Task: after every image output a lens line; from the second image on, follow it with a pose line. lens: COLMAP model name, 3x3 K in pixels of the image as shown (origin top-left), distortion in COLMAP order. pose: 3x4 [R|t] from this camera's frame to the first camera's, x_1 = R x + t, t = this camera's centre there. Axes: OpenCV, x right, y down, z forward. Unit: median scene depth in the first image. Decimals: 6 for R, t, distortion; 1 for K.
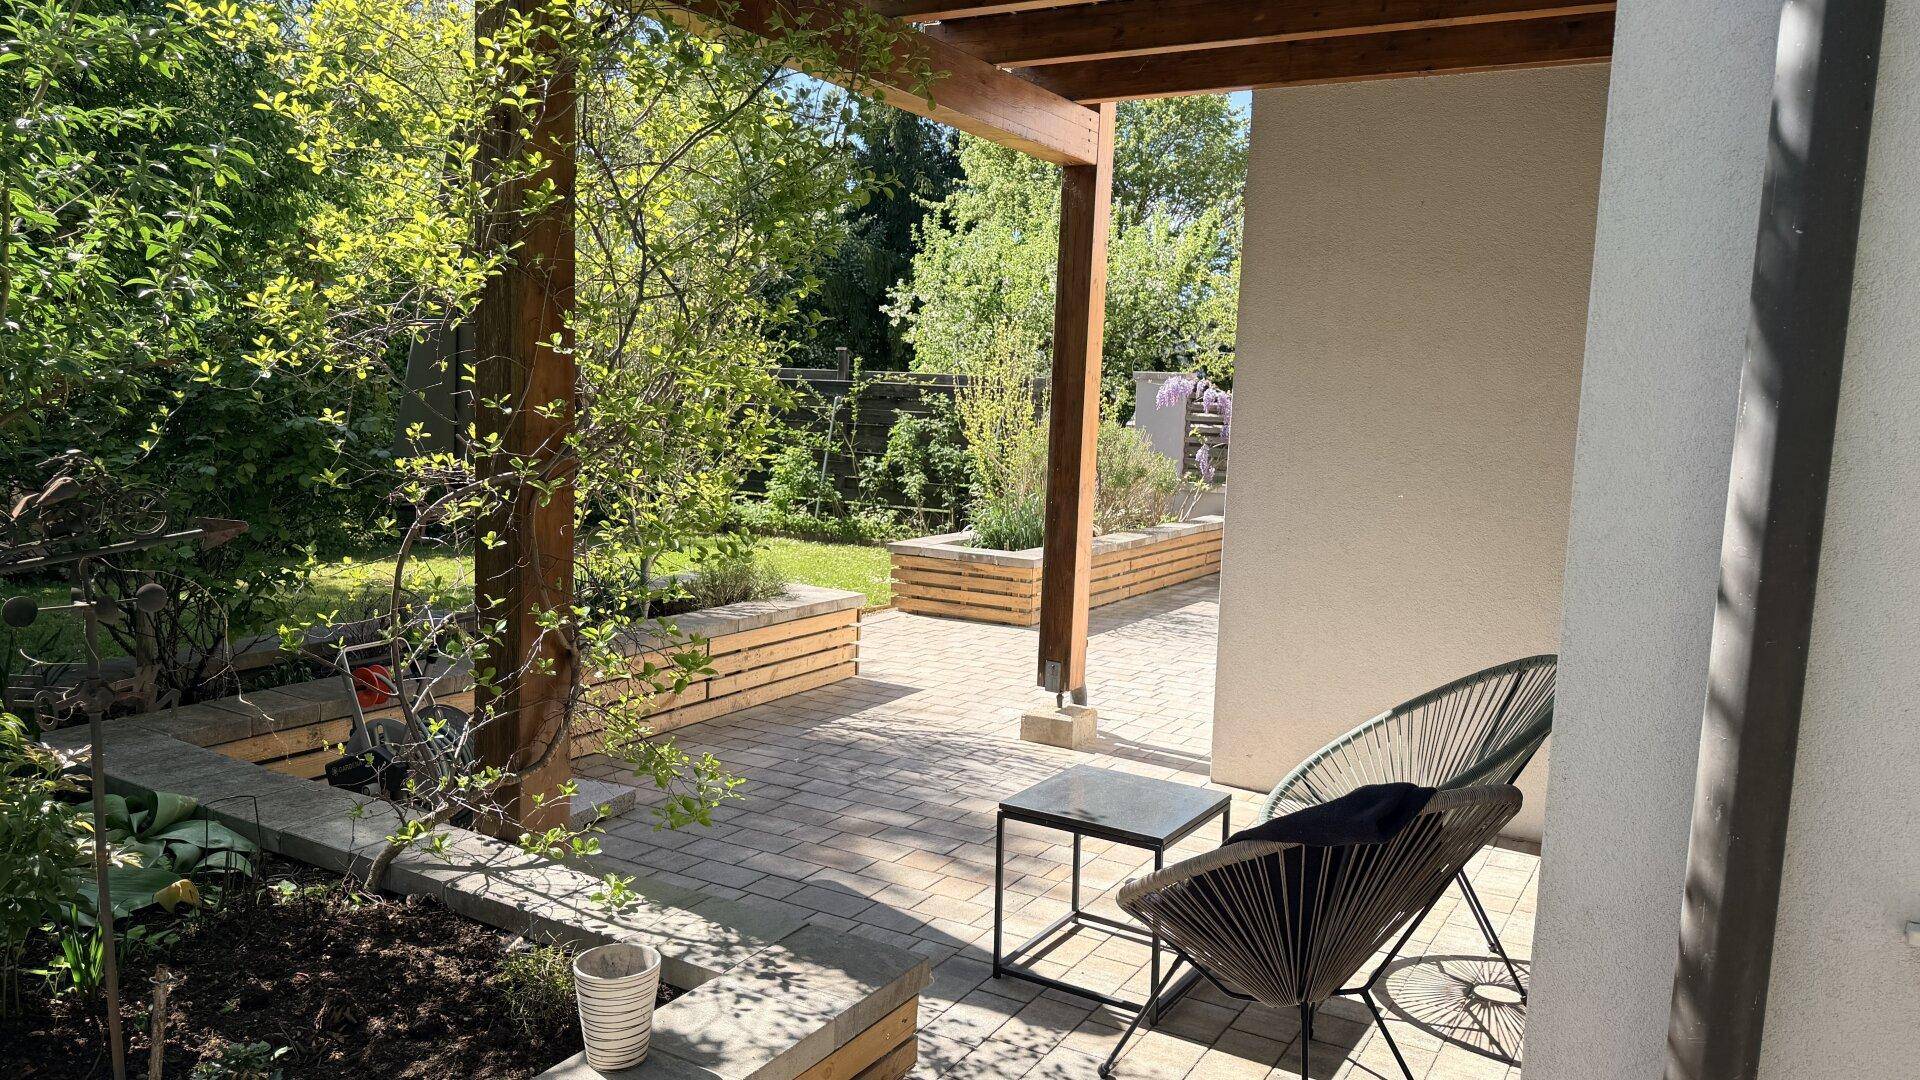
lens RADIAL K [[1406.0, 0, 960.0], [0, 1406.0, 540.0], [0, 0, 1]] dist [0.125784, -0.240424]
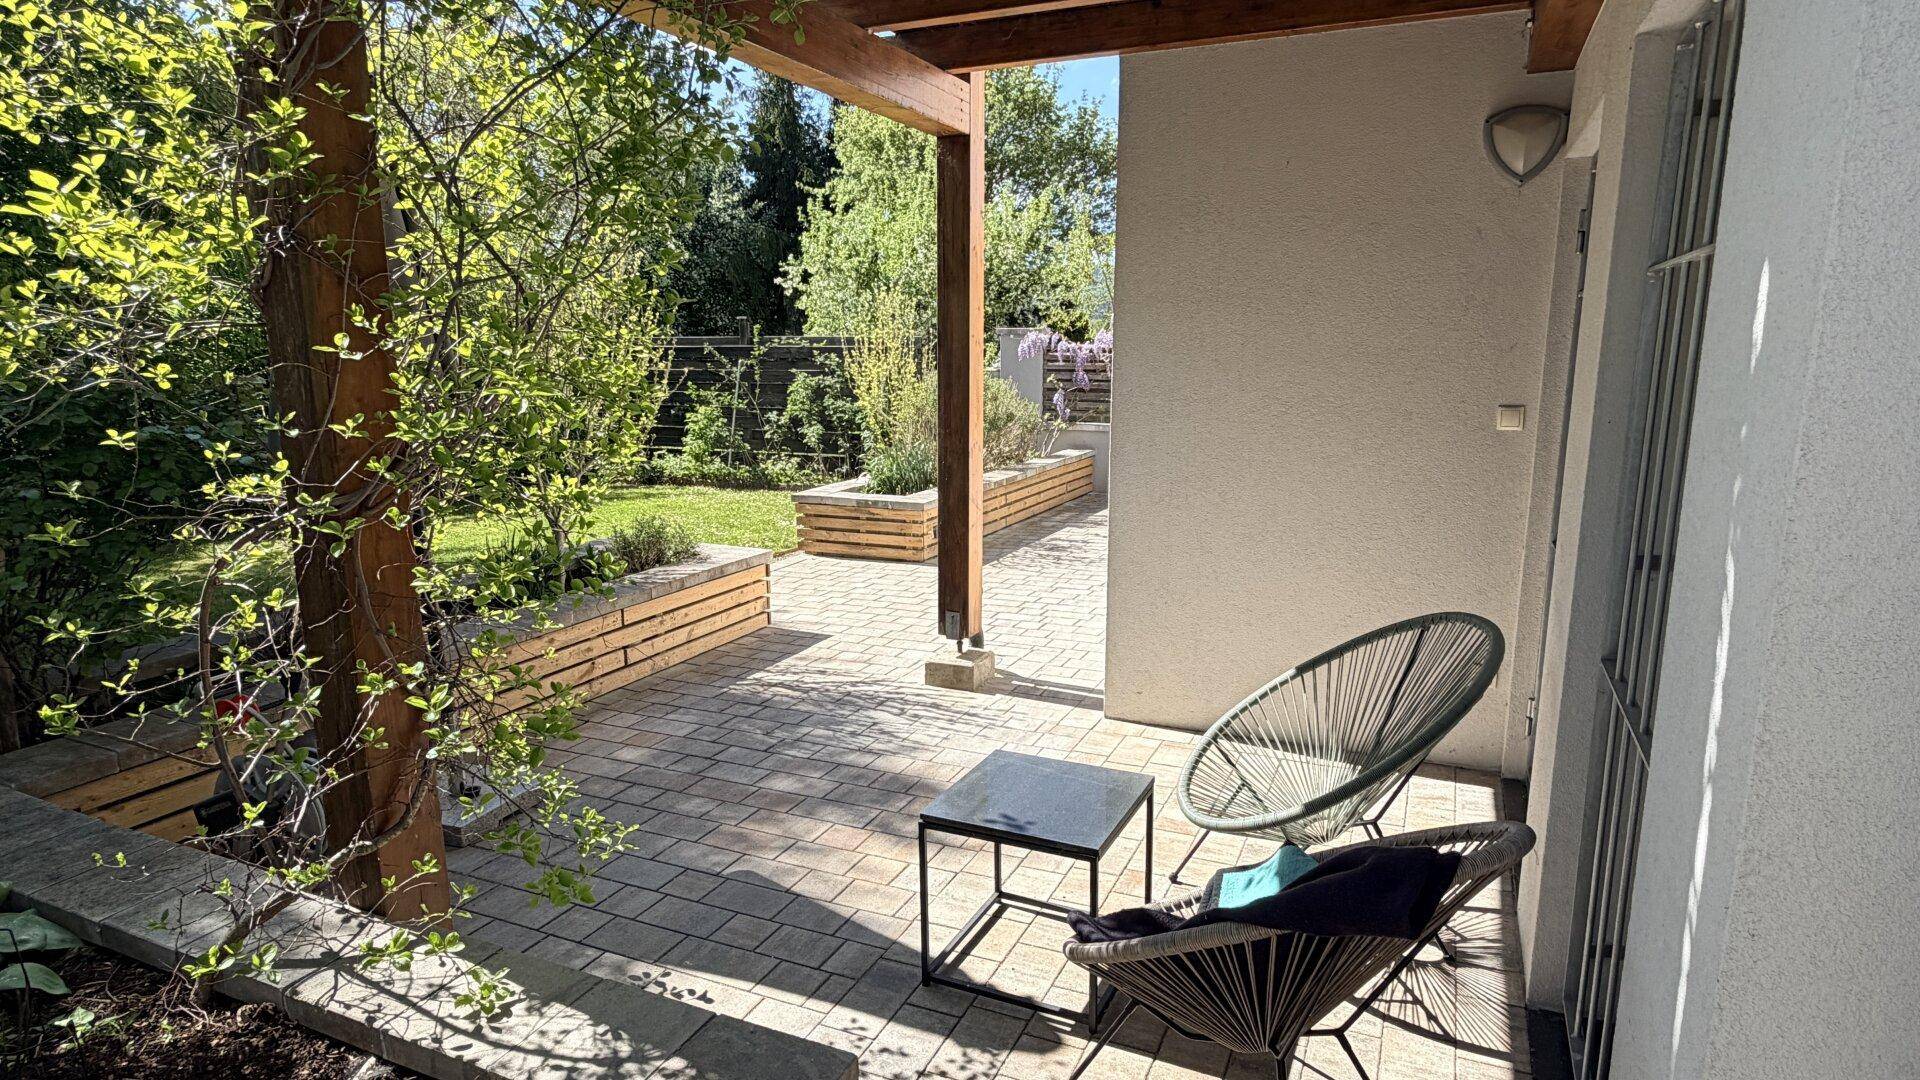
lens RADIAL K [[1048.9, 0, 960.0], [0, 1048.9, 540.0], [0, 0, 1]] dist [-0.004784, 0.000191]
pose [[0.993574, -0.058673, 0.096785, -0.001752], [0.050263, 0.994926, 0.087154, -0.034843], [-0.101407, -0.081729, 0.991482, 0.201905]]
